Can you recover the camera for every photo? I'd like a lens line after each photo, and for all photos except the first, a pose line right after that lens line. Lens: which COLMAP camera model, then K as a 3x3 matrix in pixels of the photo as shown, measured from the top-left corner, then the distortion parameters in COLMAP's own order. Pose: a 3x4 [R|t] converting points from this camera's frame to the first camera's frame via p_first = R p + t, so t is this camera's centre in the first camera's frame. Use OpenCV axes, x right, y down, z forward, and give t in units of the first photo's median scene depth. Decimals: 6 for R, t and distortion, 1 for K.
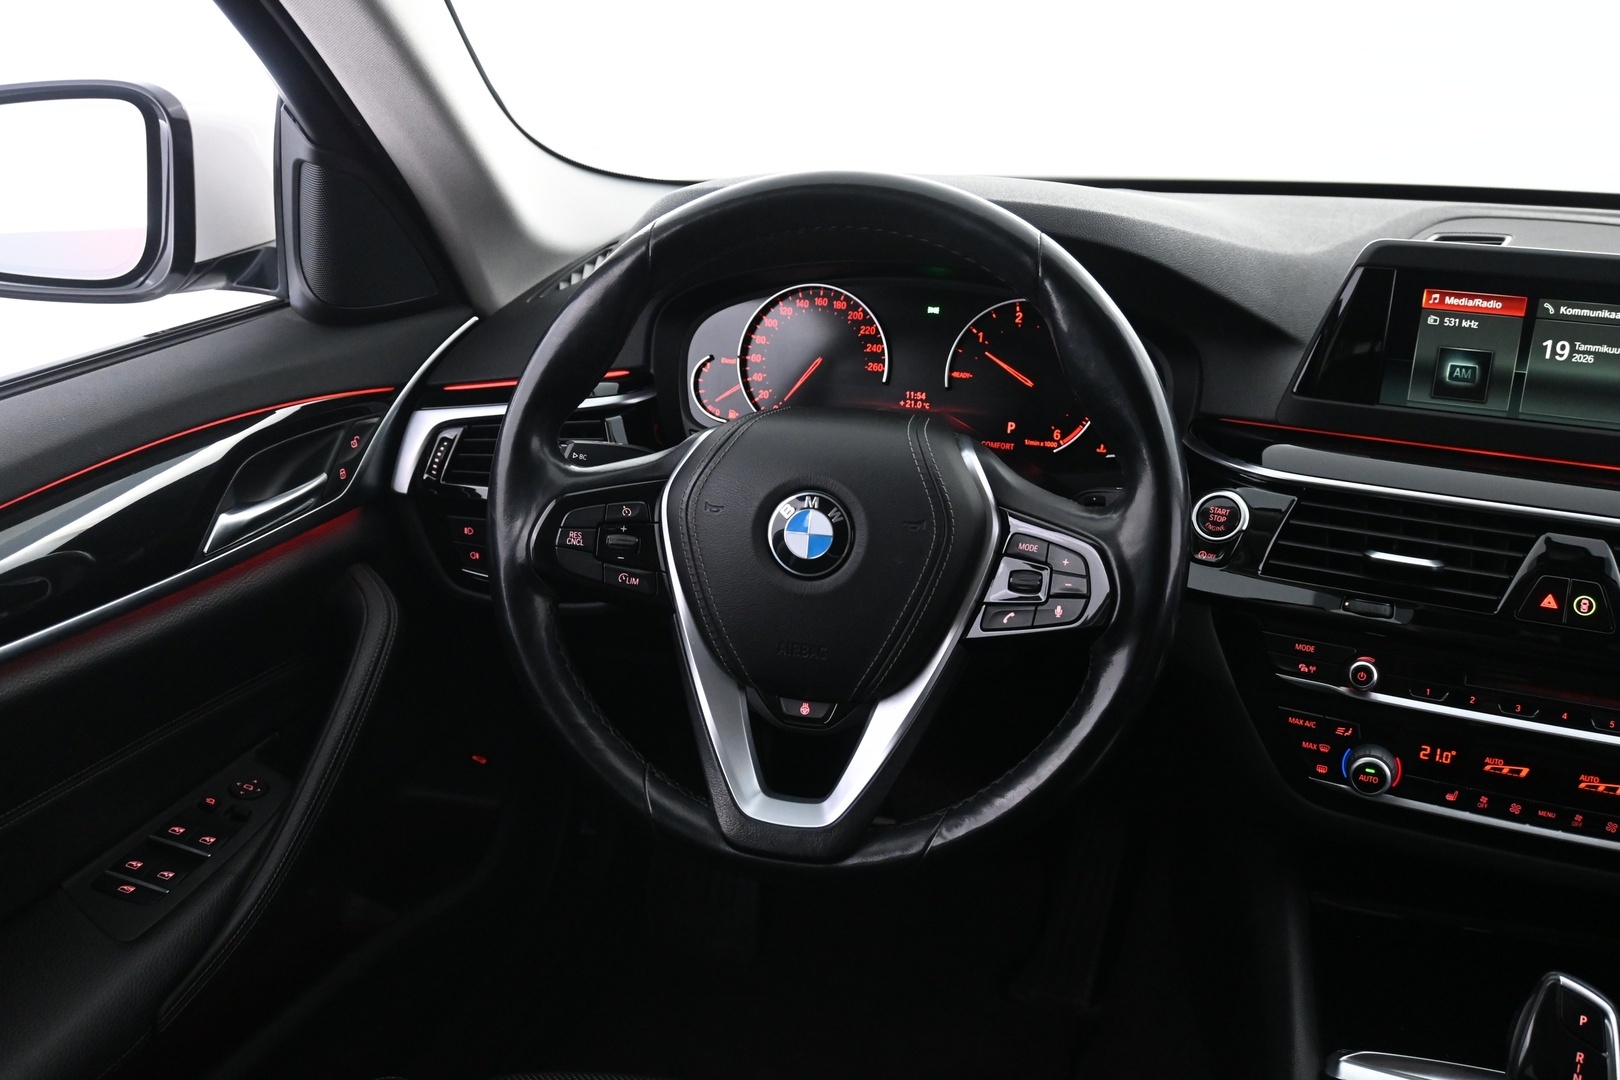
lens RADIAL K [[1543.2, 0, 810.0], [0, 1543.2, 540.0], [0, 0, 1]] dist [0.003952, 0.001913]
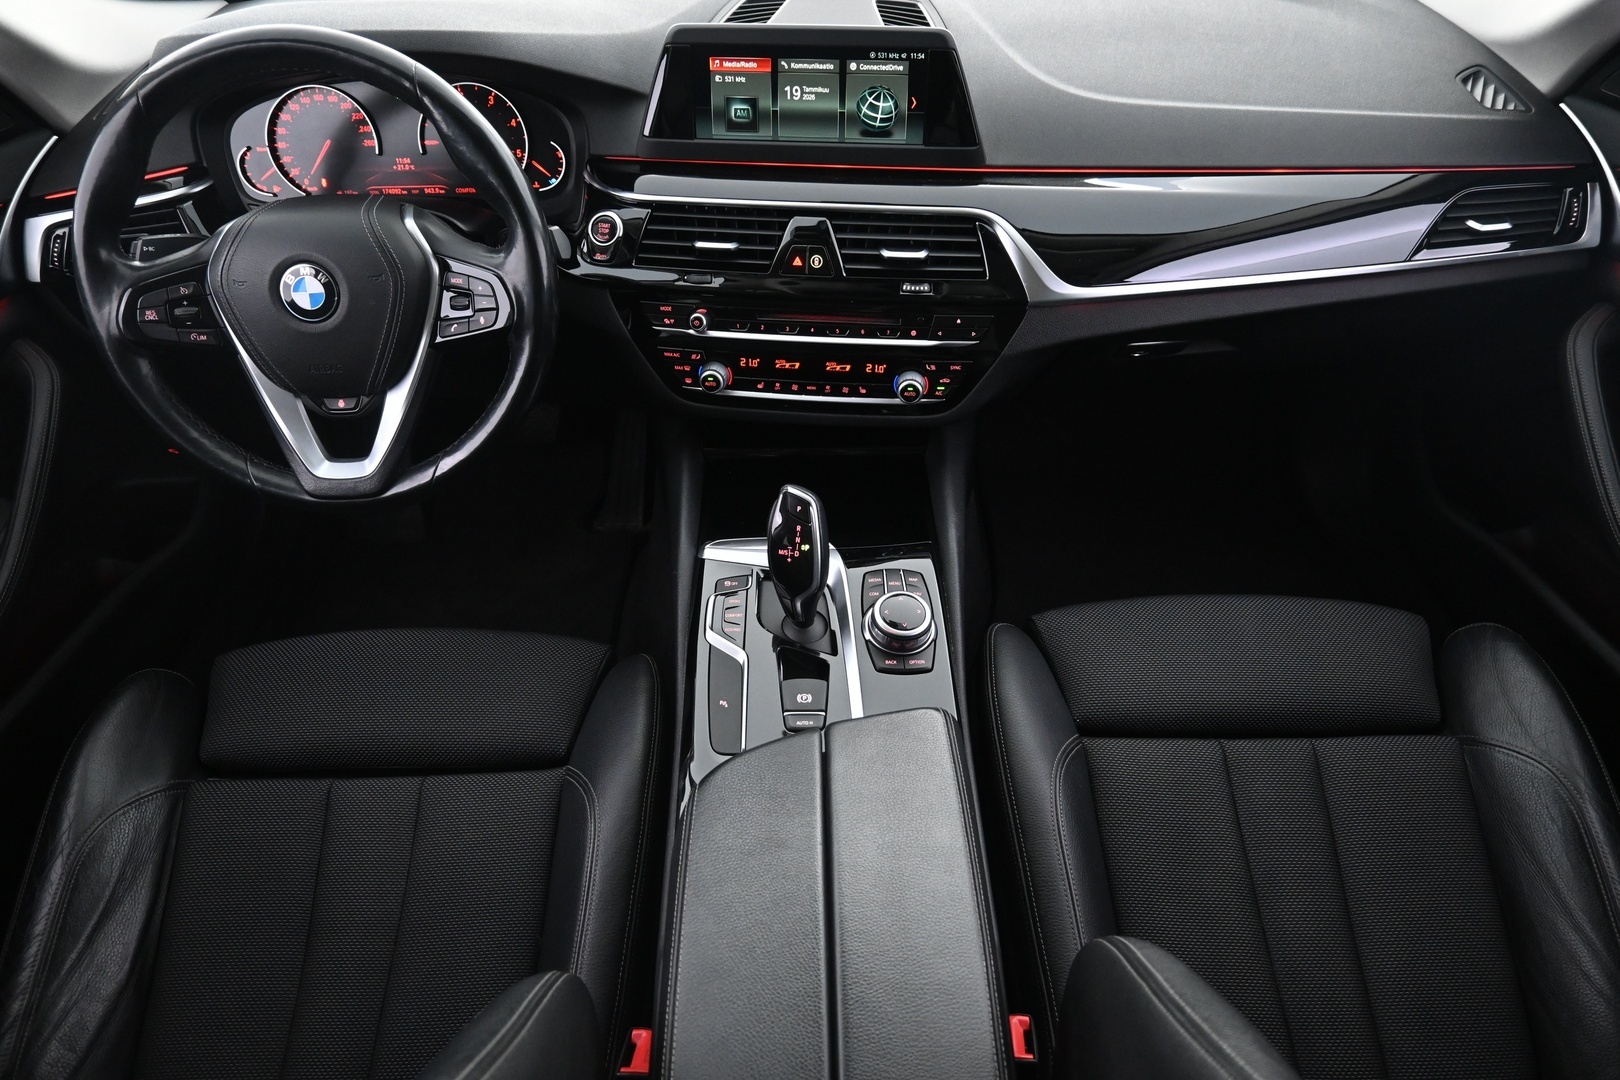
lens RADIAL K [[1116.9, 0, 810.0], [0, 1116.9, 540.0], [0, 0, 1]] dist [0.001527, 0.000853]
pose [[0.962156, -0.194306, 0.191055, 0.194625], [0.123466, 0.935867, 0.330012, -0.070136], [-0.242925, -0.293935, 0.924440, -0.185985]]
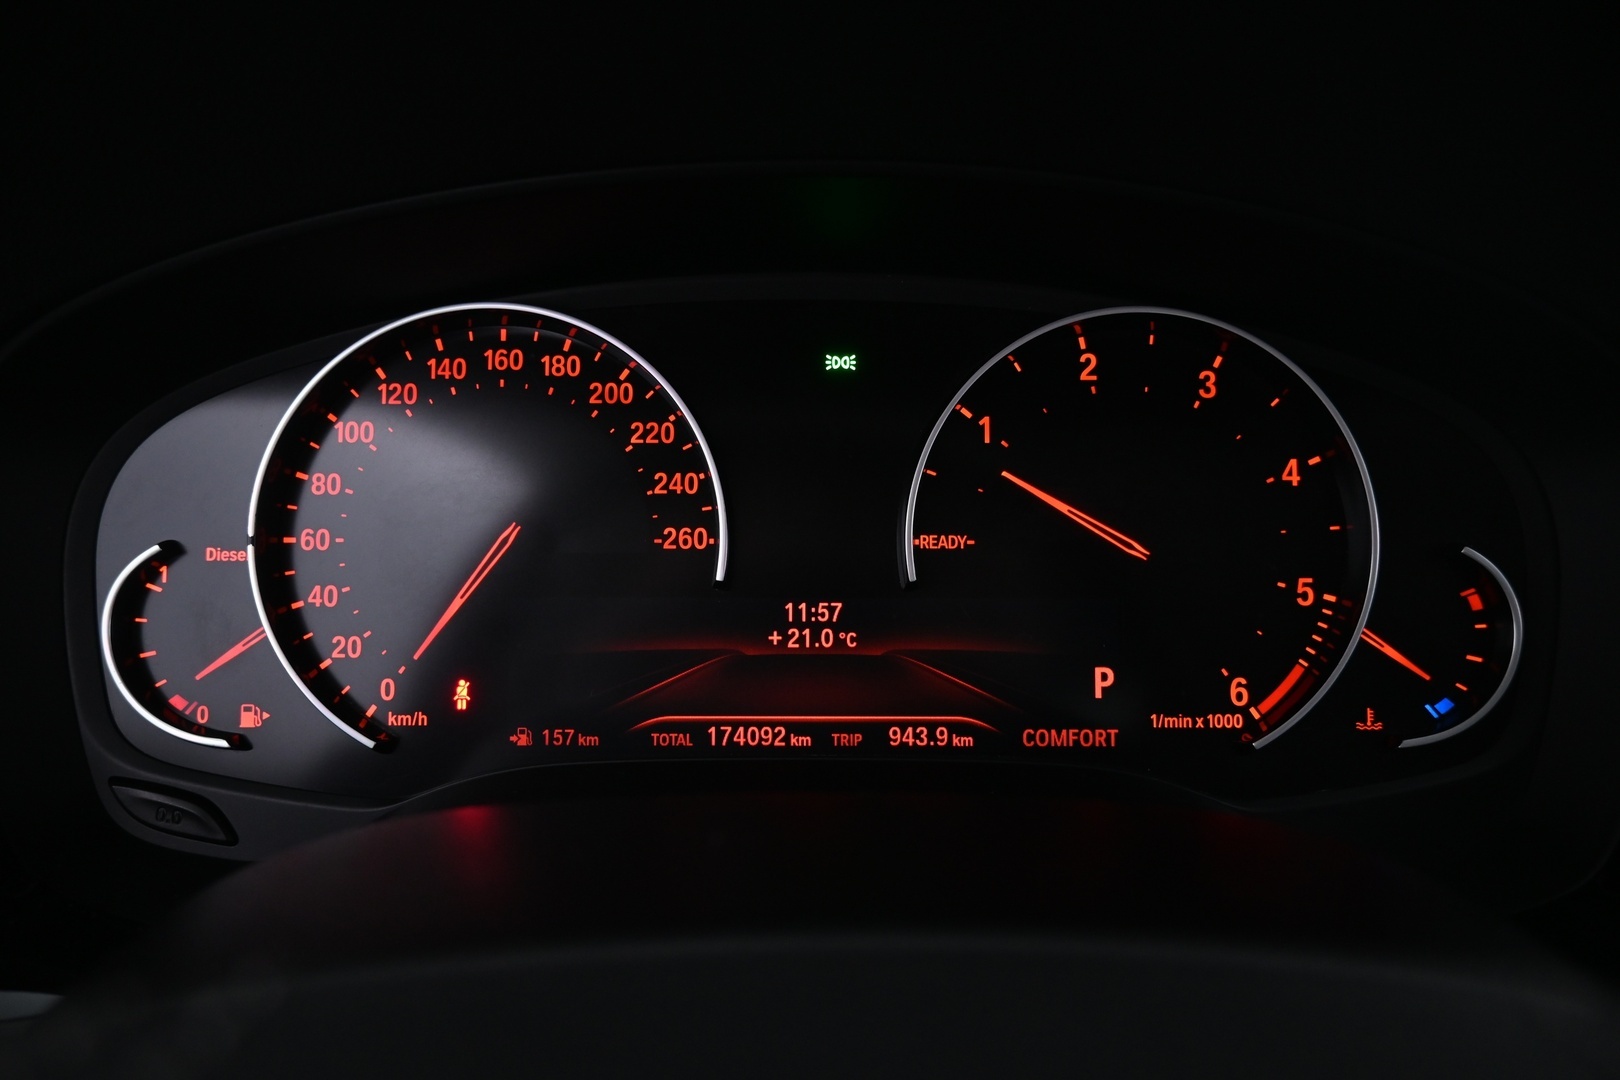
lens RADIAL K [[1116.9, 0, 810.0], [0, 1116.9, 540.0], [0, 0, 1]] dist [0.001527, 0.000853]
pose [[0.964026, -0.079211, 0.253730, 0.007832], [0.104266, 0.990750, -0.086851, -0.103544], [-0.244504, 0.110182, 0.963368, 0.894915]]
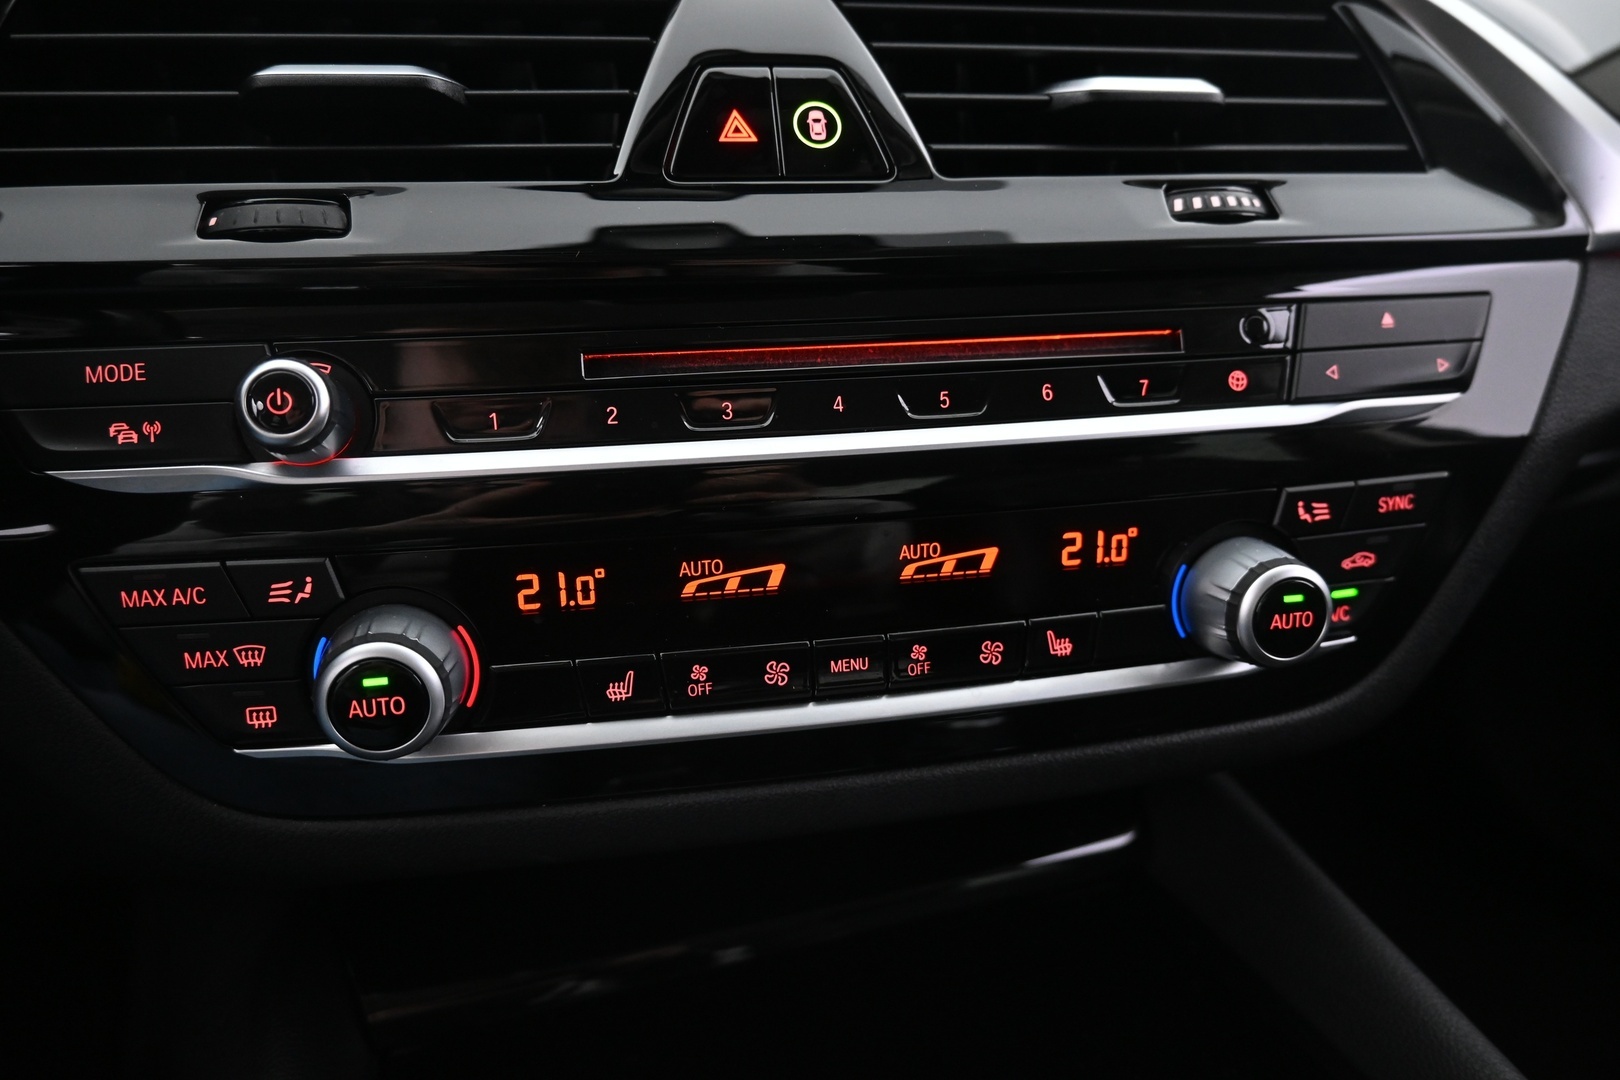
lens RADIAL K [[1116.9, 0, 810.0], [0, 1116.9, 540.0], [0, 0, 1]] dist [0.001527, 0.000853]
pose [[0.828331, -0.208184, 0.520123, 0.310602], [0.213907, 0.975582, 0.049825, 0.123408], [-0.517795, 0.069987, 0.852637, 0.721069]]
